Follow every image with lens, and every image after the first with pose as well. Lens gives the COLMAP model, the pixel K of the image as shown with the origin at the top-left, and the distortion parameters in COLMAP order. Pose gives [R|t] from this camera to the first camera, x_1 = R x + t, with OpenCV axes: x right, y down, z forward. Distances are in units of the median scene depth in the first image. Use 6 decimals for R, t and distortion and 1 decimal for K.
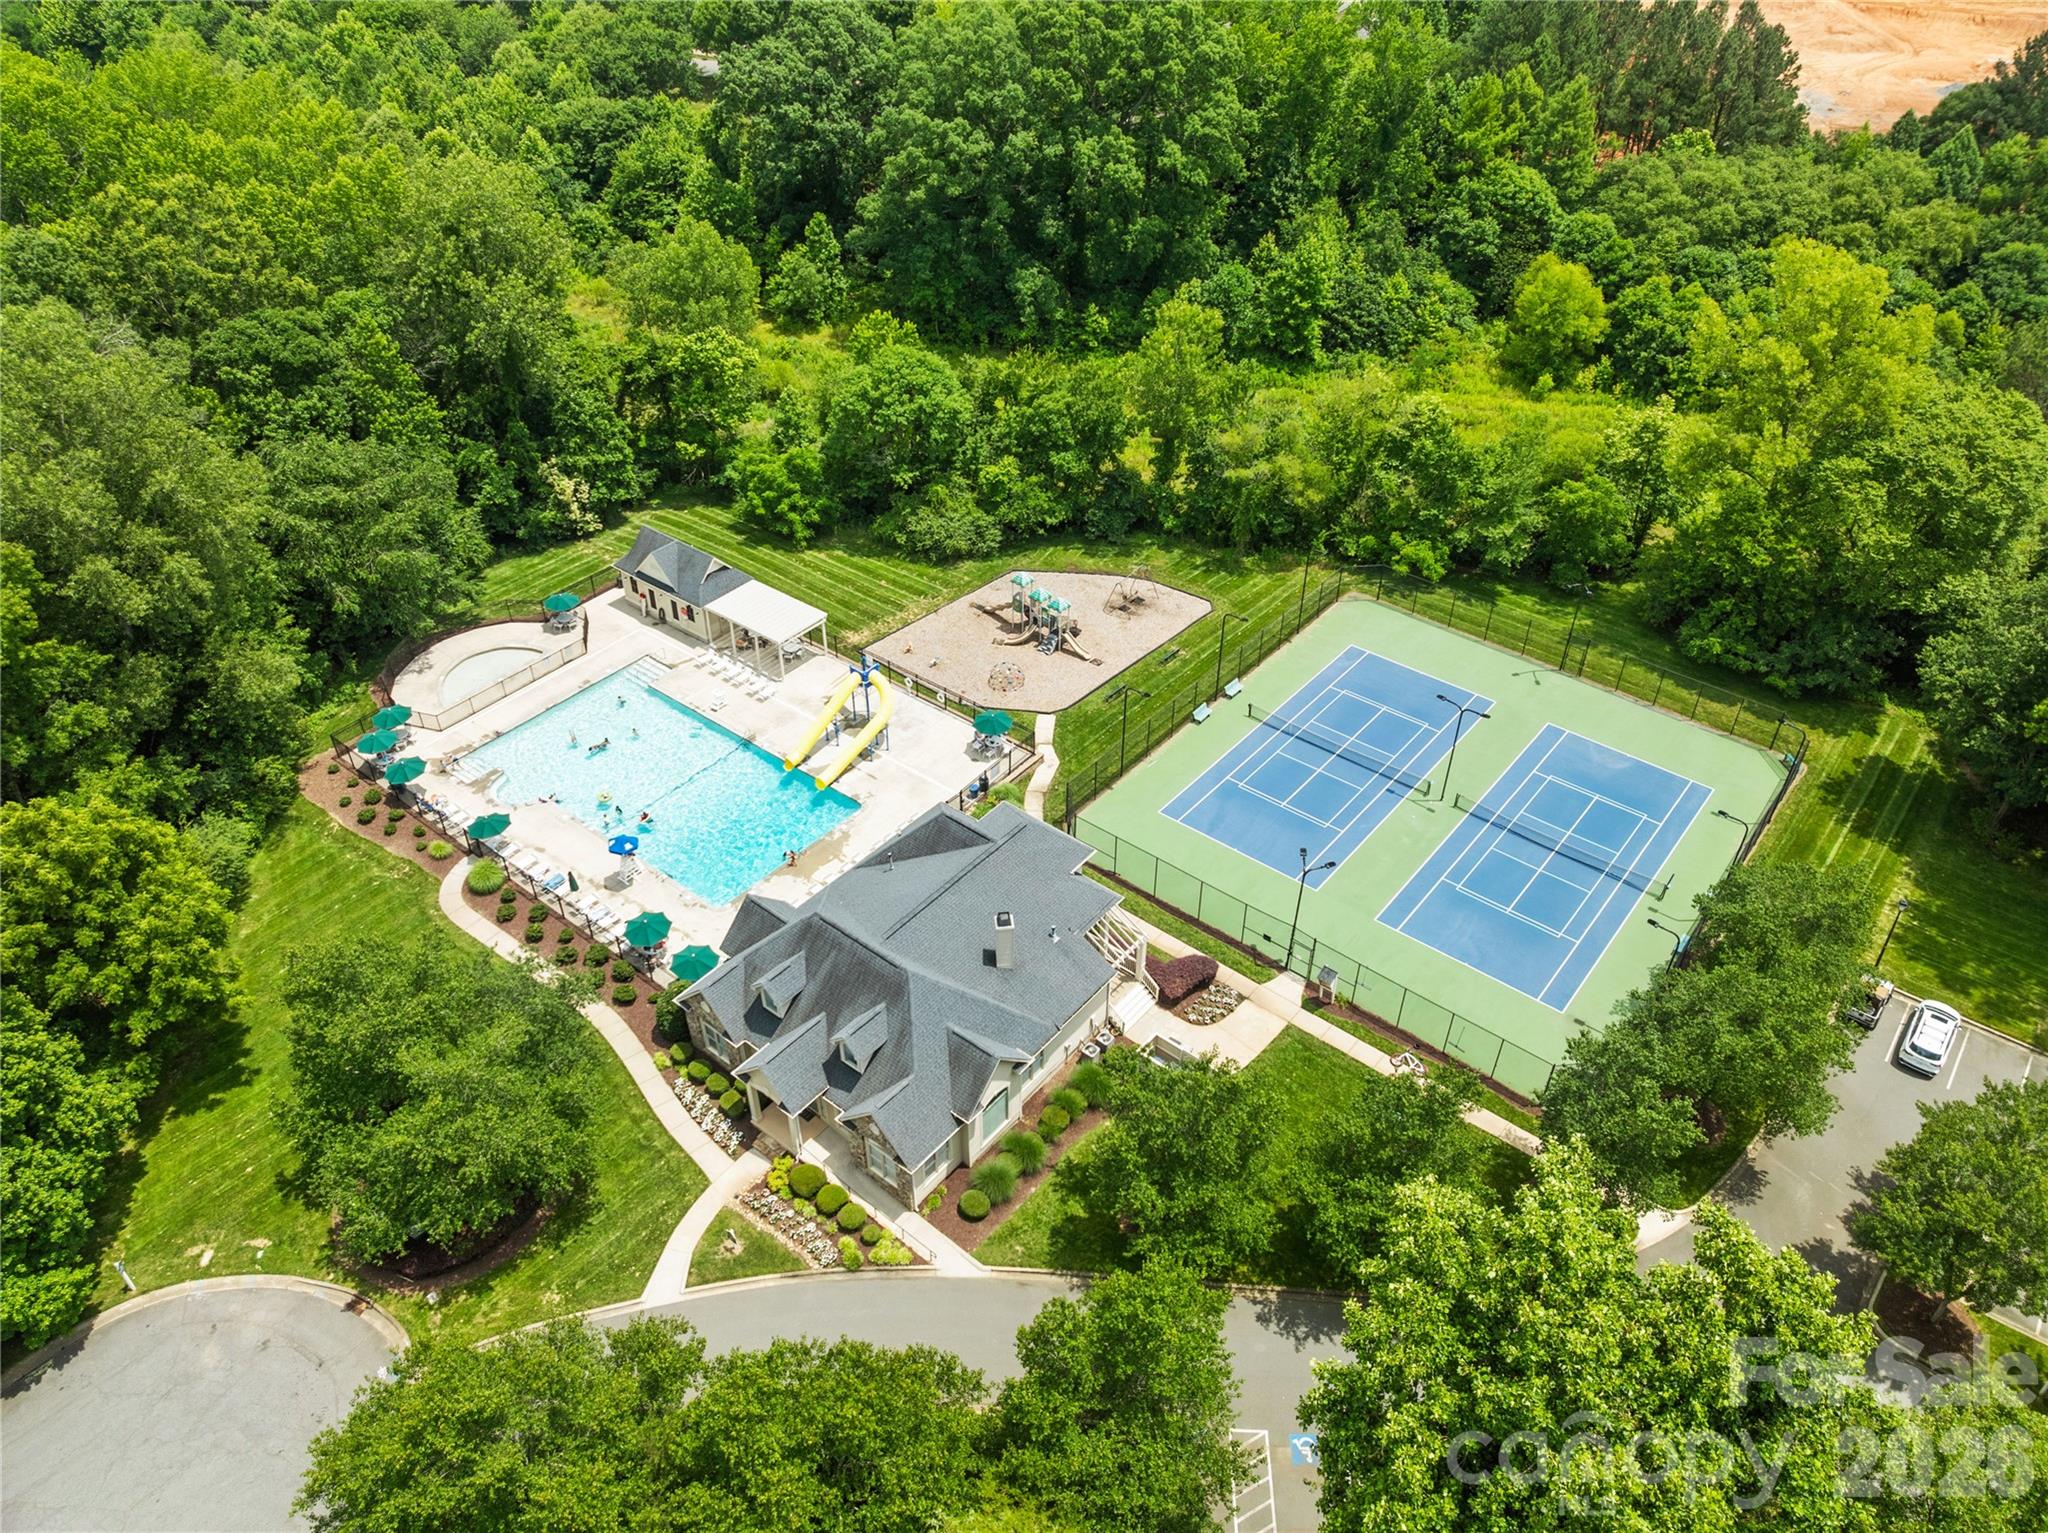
lens RADIAL K [[1425.3, 0, 1023.8], [0, 1425.3, 765.4], [0, 0, 1]] dist [-0.028494, -0.001204]
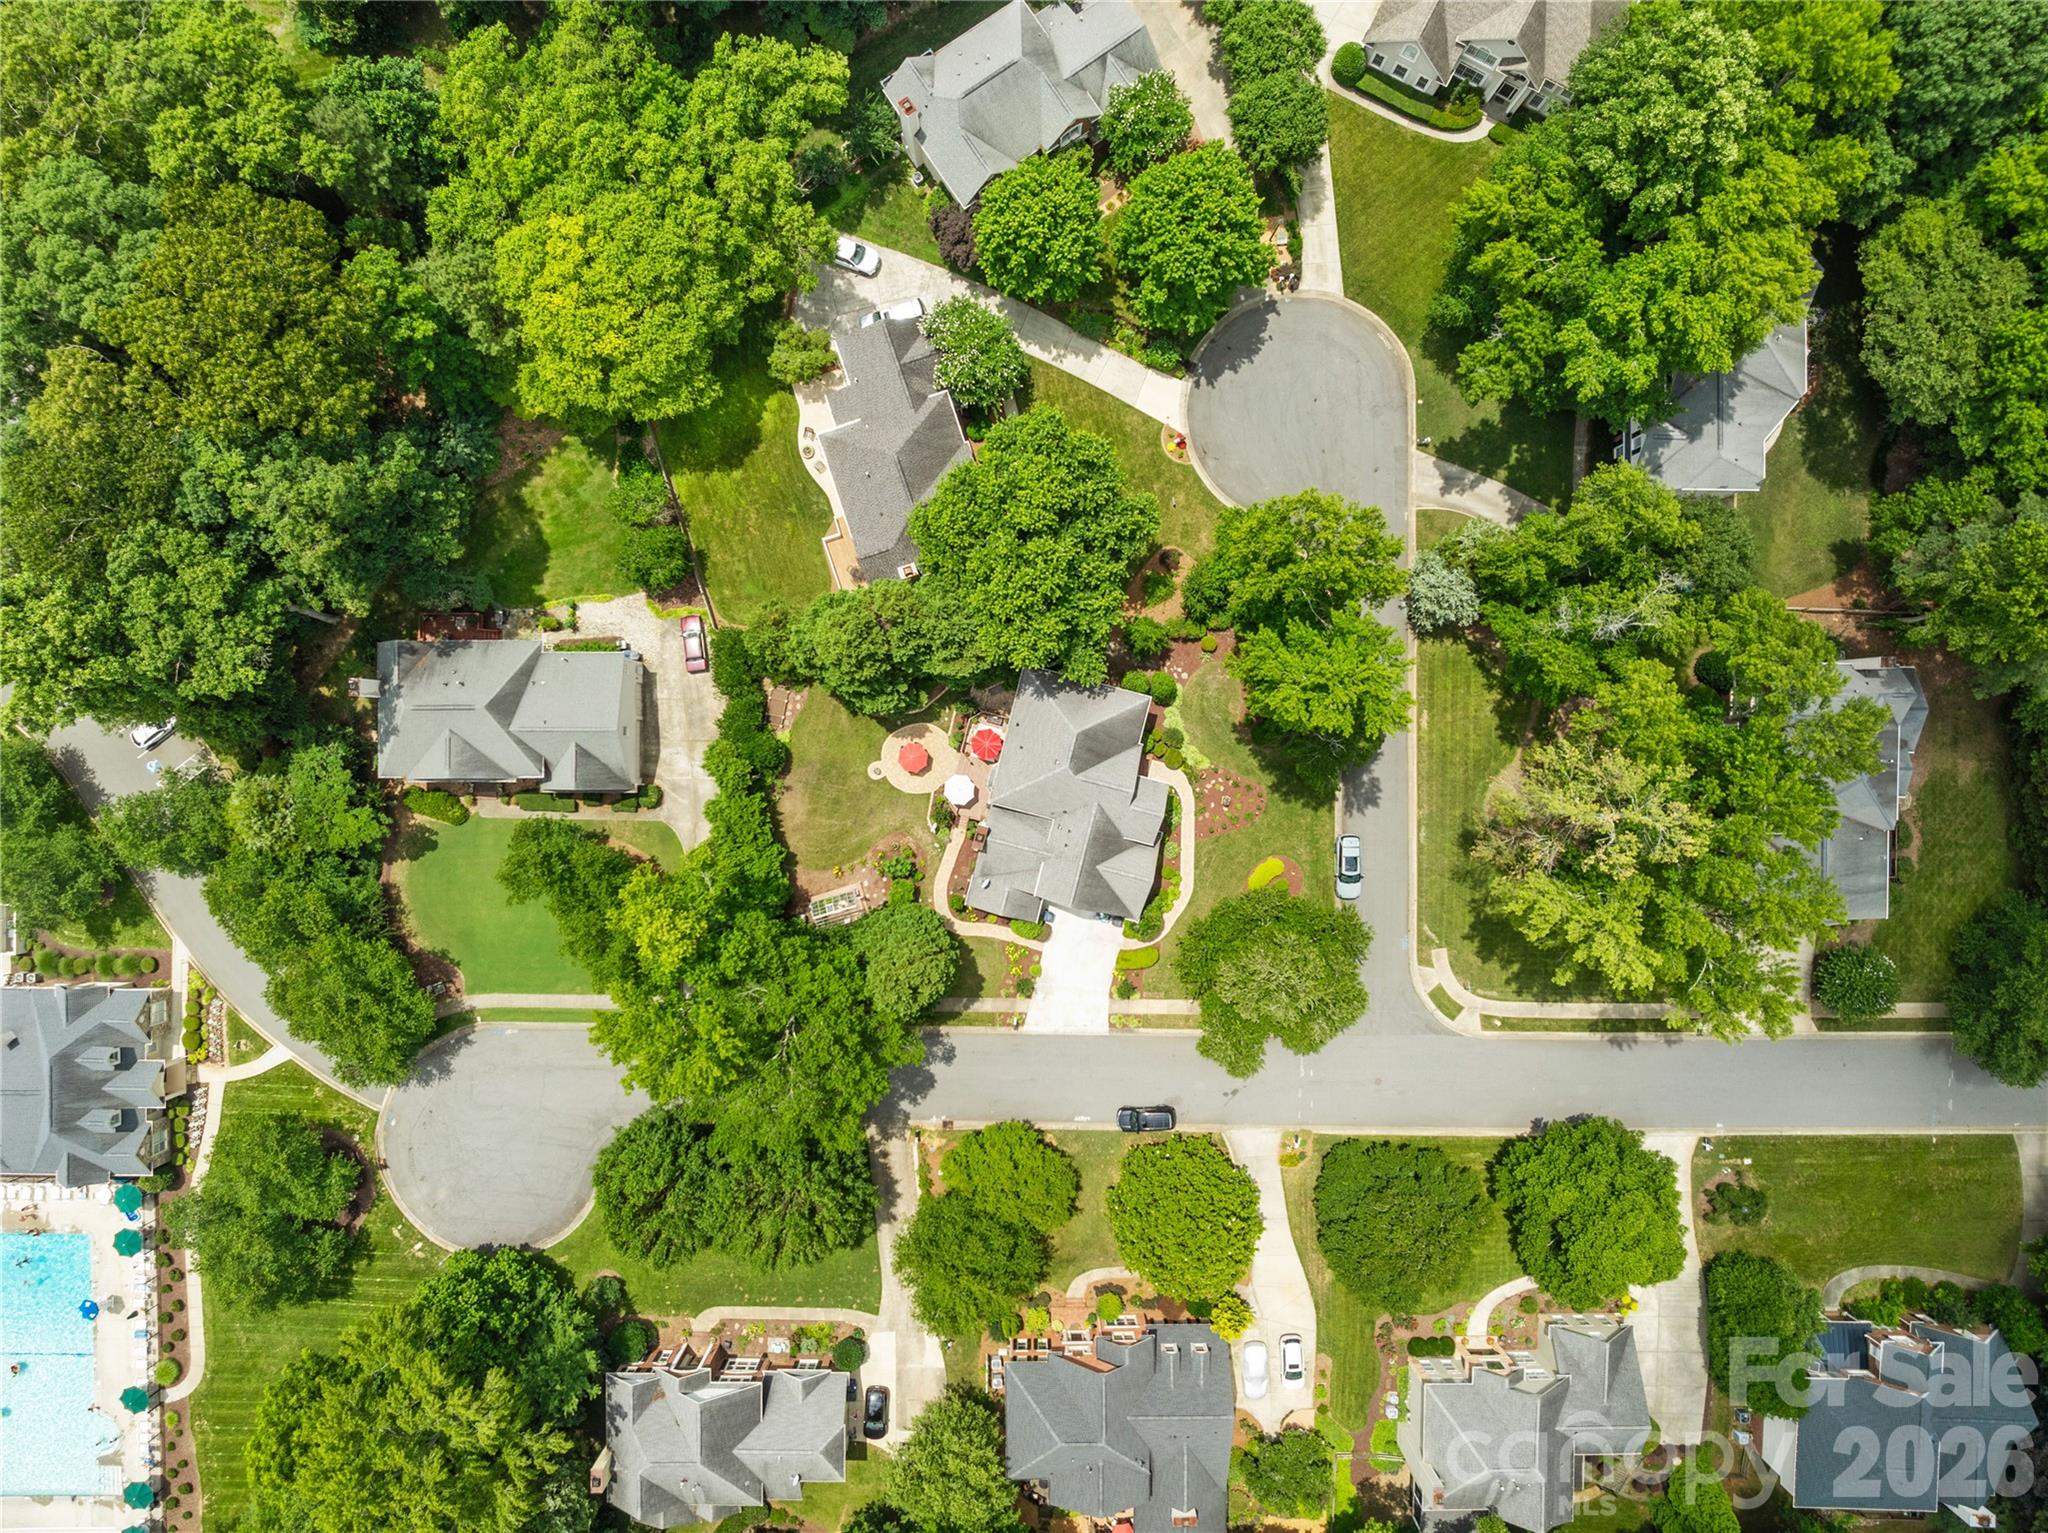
lens RADIAL K [[1425.3, 0, 1024.5], [0, 1425.3, 766.8], [0, 0, 1]] dist [-0.028494, -0.001204]
pose [[-0.629133, -0.777262, -0.007449, -0.542747], [0.482221, -0.397801, 0.780523, -0.486502], [-0.609634, 0.487461, 0.625082, -1.016838]]
